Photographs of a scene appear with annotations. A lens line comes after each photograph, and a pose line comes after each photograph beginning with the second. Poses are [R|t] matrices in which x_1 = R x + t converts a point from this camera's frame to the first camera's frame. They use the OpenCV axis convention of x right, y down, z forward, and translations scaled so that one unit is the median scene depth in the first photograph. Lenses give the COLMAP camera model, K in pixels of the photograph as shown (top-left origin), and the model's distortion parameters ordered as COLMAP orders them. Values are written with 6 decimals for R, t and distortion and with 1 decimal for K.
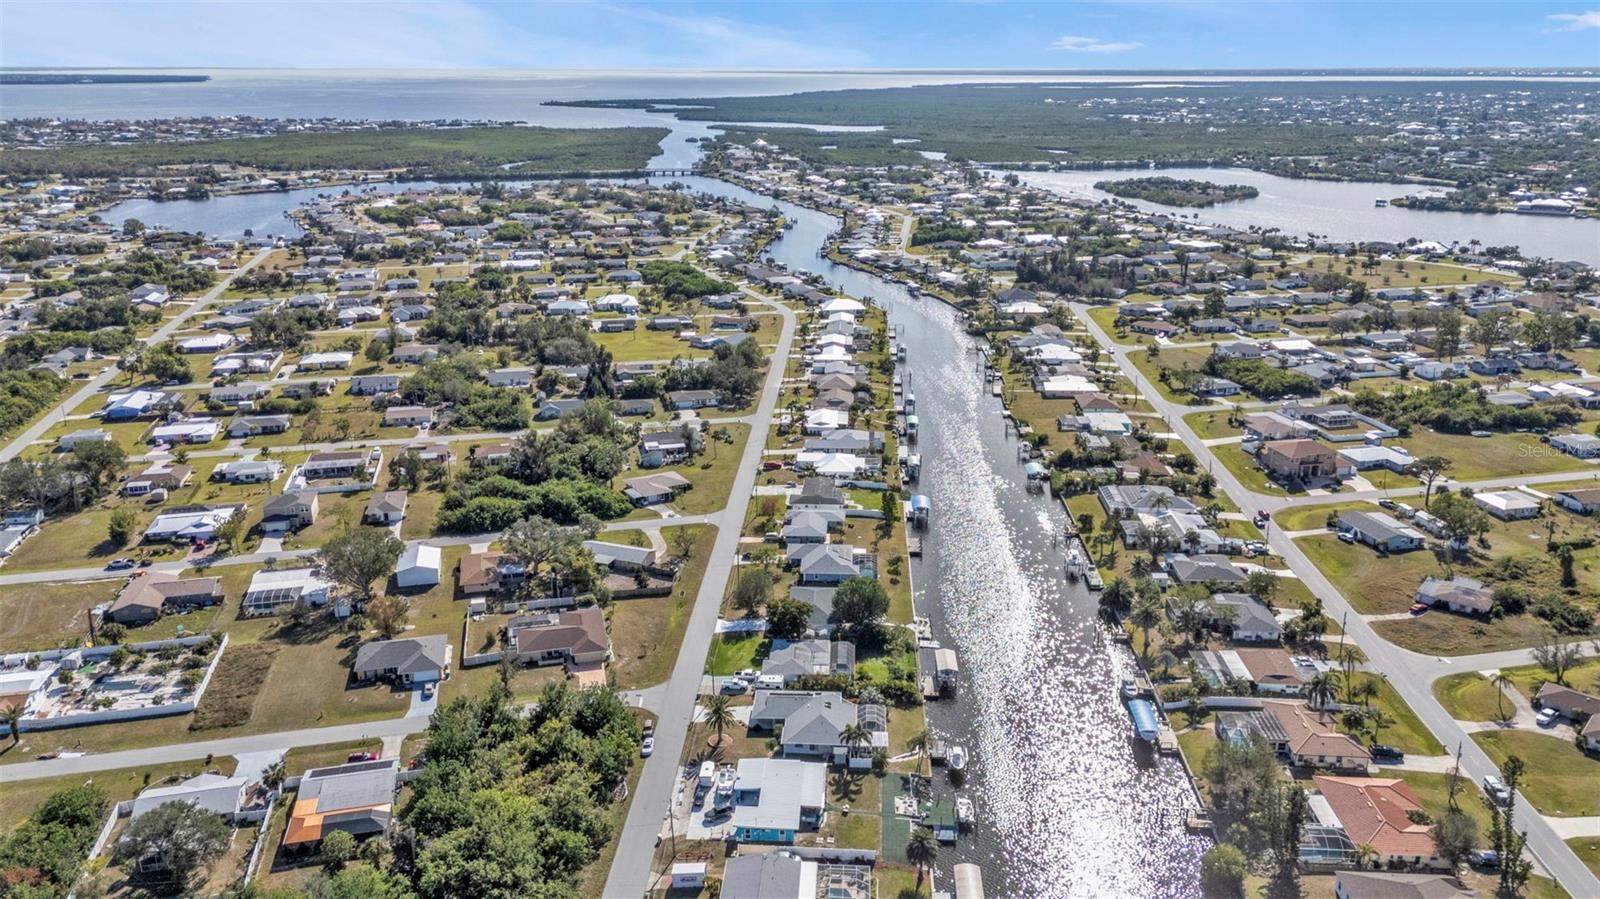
lens RADIAL K [[1170.0, 0, 800.9], [0, 1170.0, 455.7], [0, 0, 1]] dist [0.073903, -0.067327]
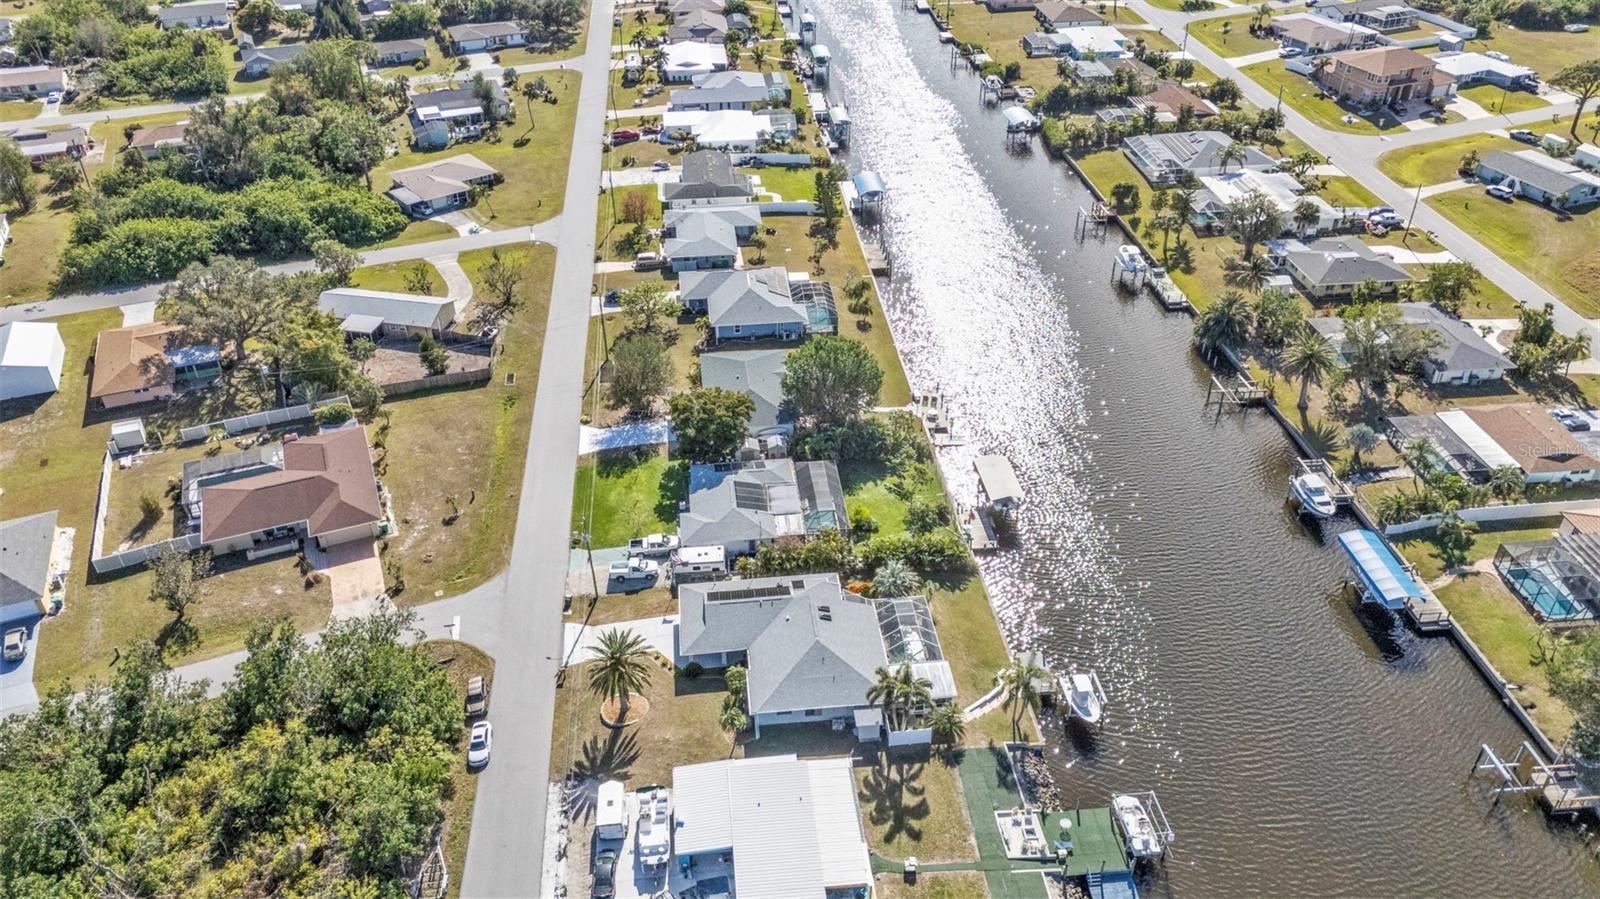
lens RADIAL K [[1170.0, 0, 800.9], [0, 1170.0, 455.7], [0, 0, 1]] dist [0.073903, -0.067327]
pose [[0.987201, -0.095073, 0.128043, -0.028560], [0.055218, 0.956982, 0.284845, -0.002284], [-0.149616, -0.274129, 0.949984, 0.315824]]
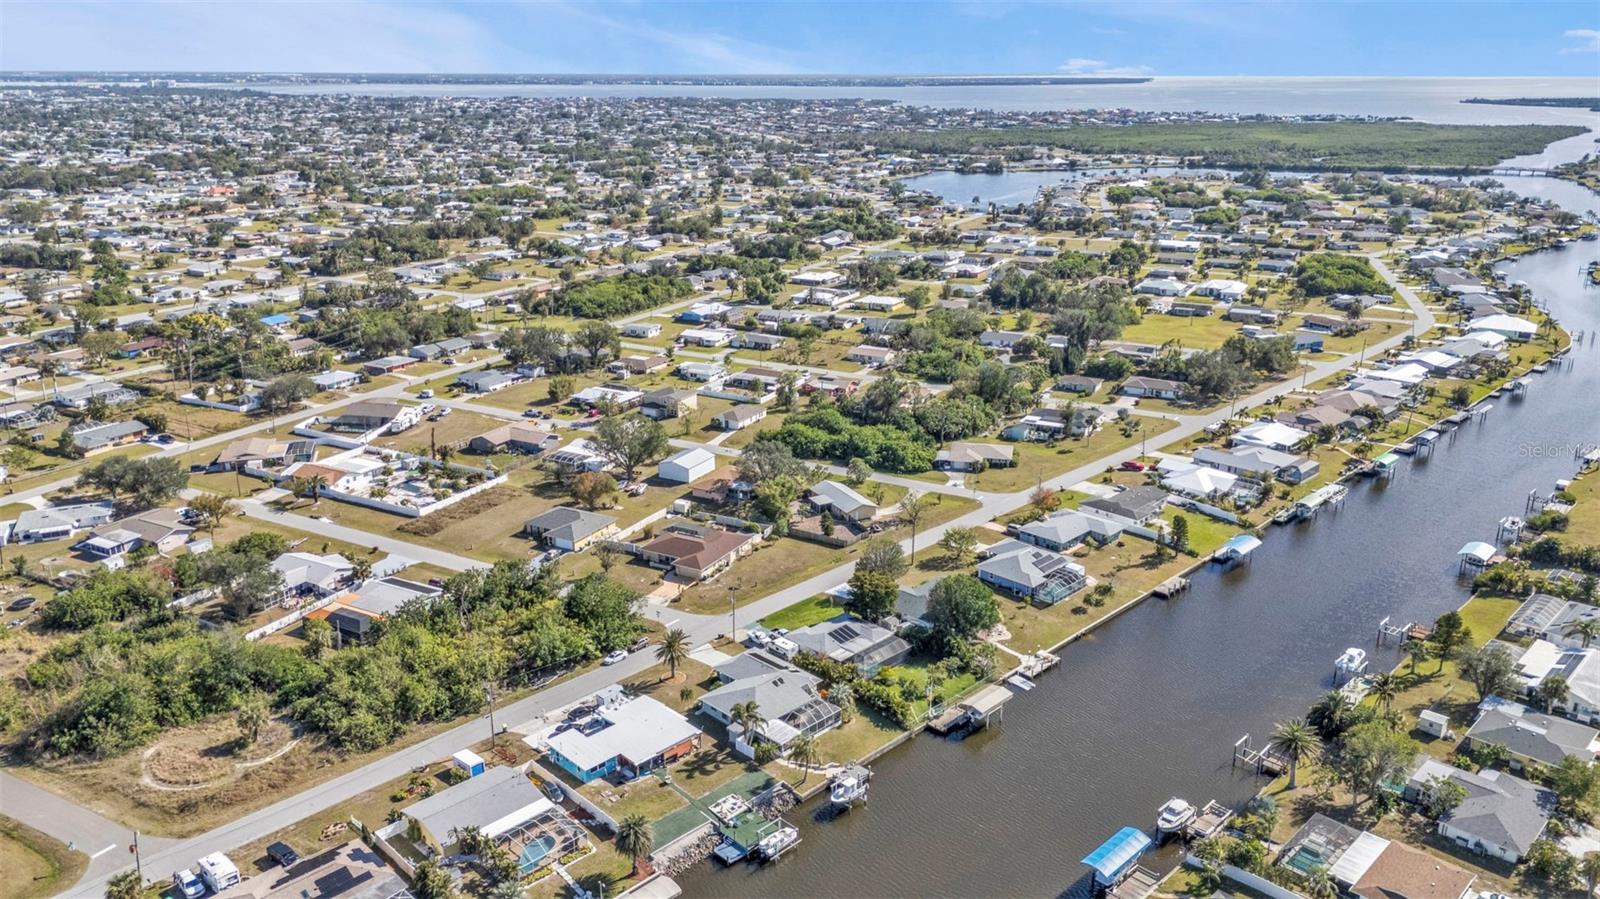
lens RADIAL K [[1170.0, 0, 800.9], [0, 1170.0, 455.7], [0, 0, 1]] dist [0.073903, -0.067327]
pose [[0.743875, 0.208402, -0.634995, 0.331201], [-0.210047, 0.974895, 0.073892, -0.011260], [0.634453, 0.078413, 0.768974, 0.198209]]
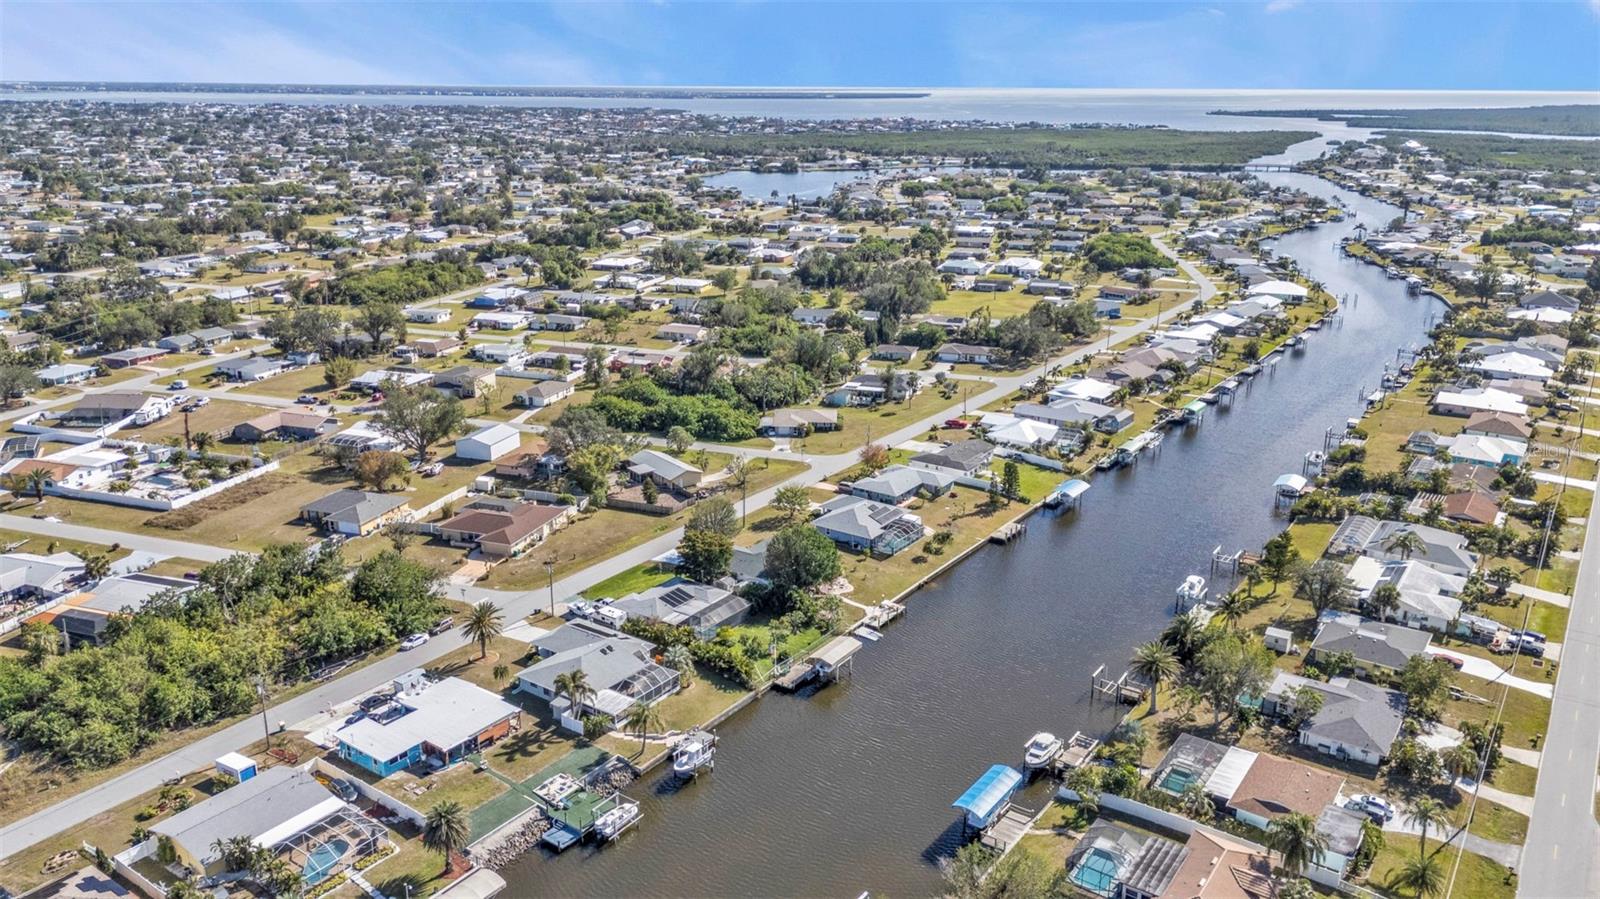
lens RADIAL K [[1170.0, 0, 800.9], [0, 1170.0, 455.7], [0, 0, 1]] dist [0.073903, -0.067327]
pose [[0.847117, 0.163969, -0.505478, 0.302406], [-0.172188, 0.984582, 0.030819, 0.023790], [0.502738, 0.060930, 0.862289, 0.232153]]
